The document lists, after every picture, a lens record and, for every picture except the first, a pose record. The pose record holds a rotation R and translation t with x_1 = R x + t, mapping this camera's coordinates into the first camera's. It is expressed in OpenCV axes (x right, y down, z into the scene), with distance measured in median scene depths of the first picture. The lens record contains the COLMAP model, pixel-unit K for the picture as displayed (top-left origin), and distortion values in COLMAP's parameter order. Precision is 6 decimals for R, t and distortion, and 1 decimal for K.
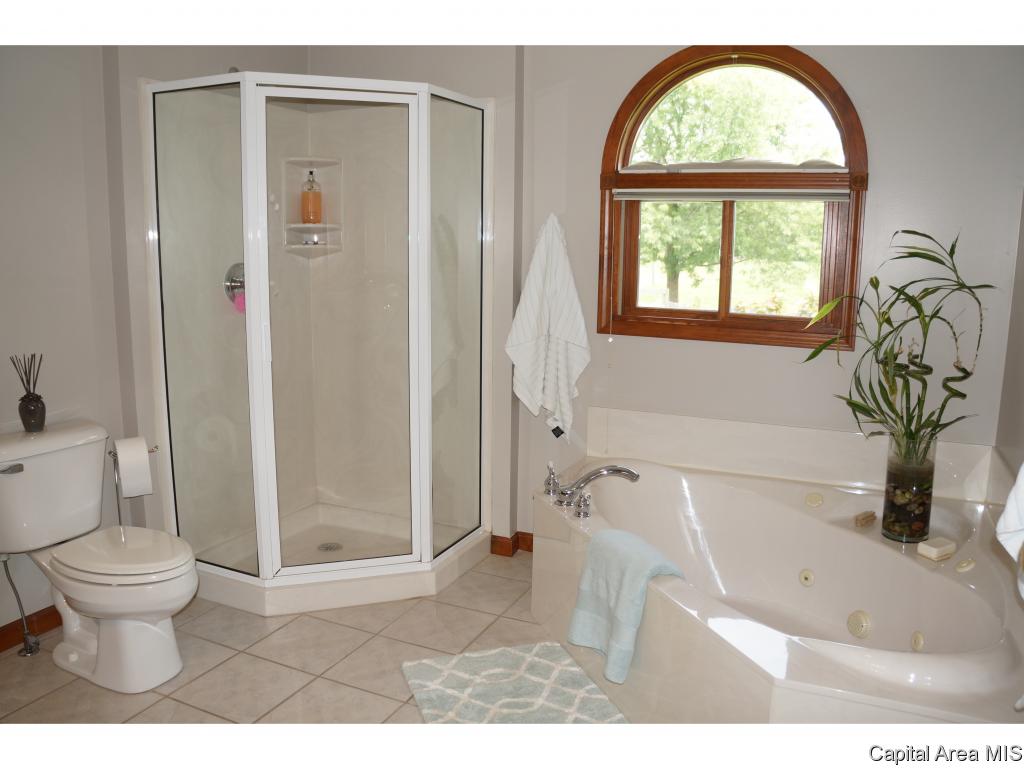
lens RADIAL K [[806.7, 0, 512.0], [0, 806.7, 384.5], [0, 0, 1]] dist [-0.187662, 0.133668]
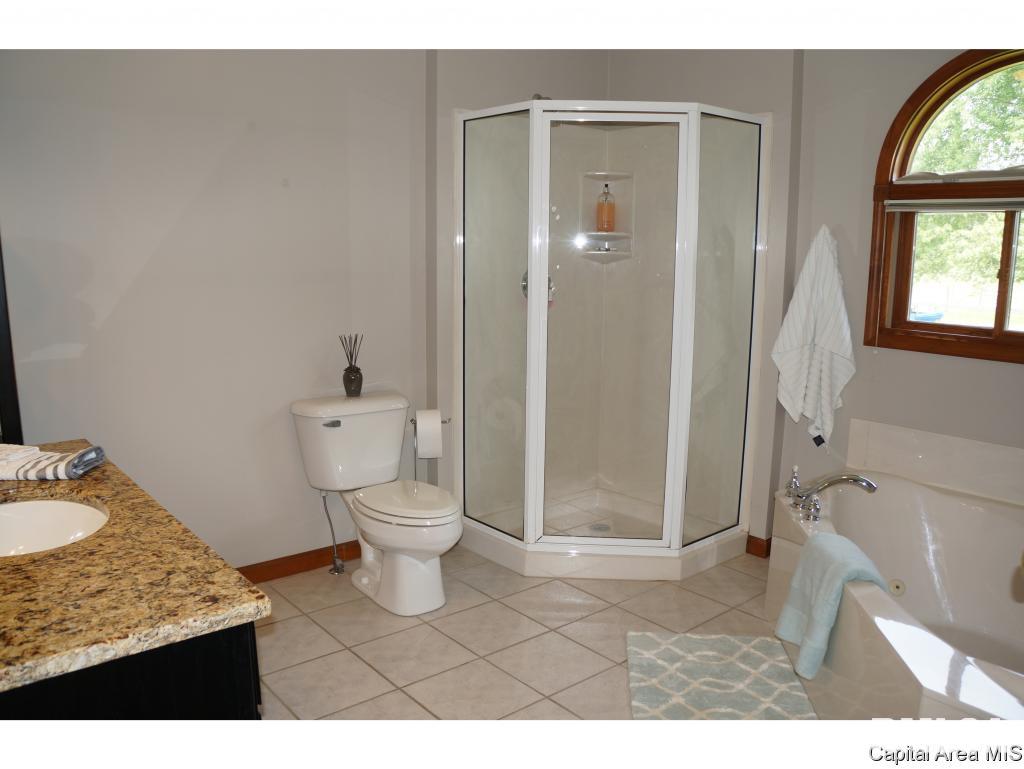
lens RADIAL K [[806.7, 0, 512.0], [0, 806.7, 384.5], [0, 0, 1]] dist [-0.187662, 0.133668]
pose [[0.906592, 0.070445, -0.416086, 0.133468], [-0.074072, 0.997225, 0.007441, 0.011792], [0.415456, 0.024075, 0.909295, -0.070308]]
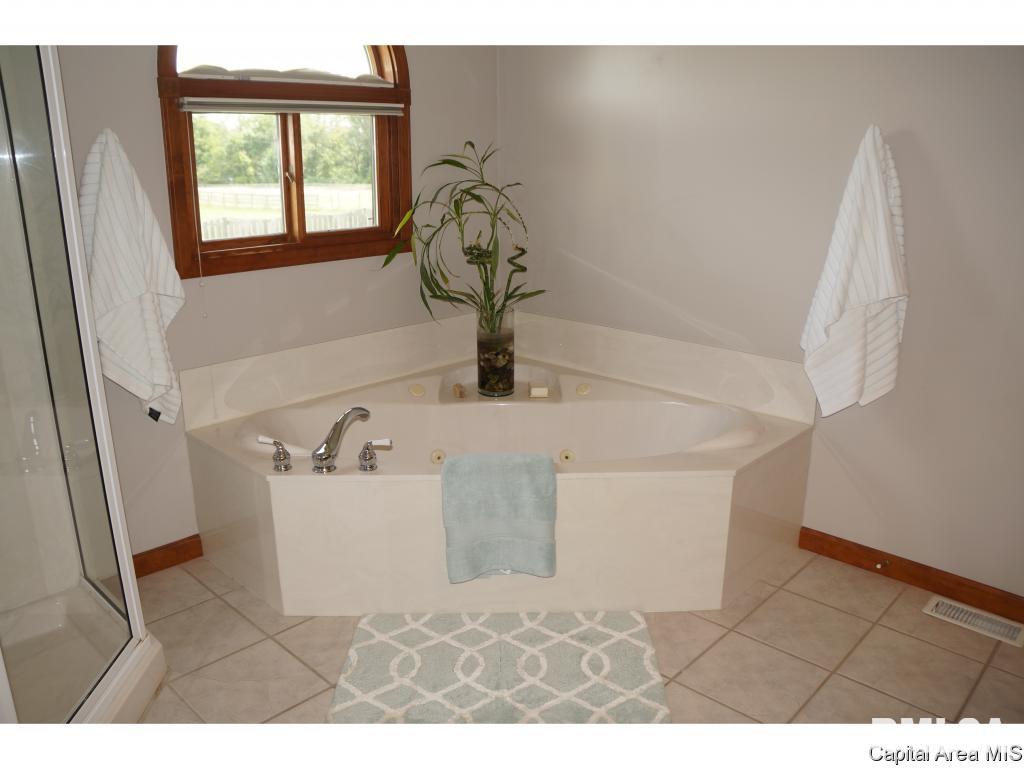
lens RADIAL K [[806.7, 0, 512.0], [0, 806.7, 384.5], [0, 0, 1]] dist [-0.187662, 0.133668]
pose [[0.323903, -0.273635, 0.905655, -0.600992], [0.170855, 0.958440, 0.228478, -0.097231], [-0.930535, 0.080731, 0.357193, 0.479480]]
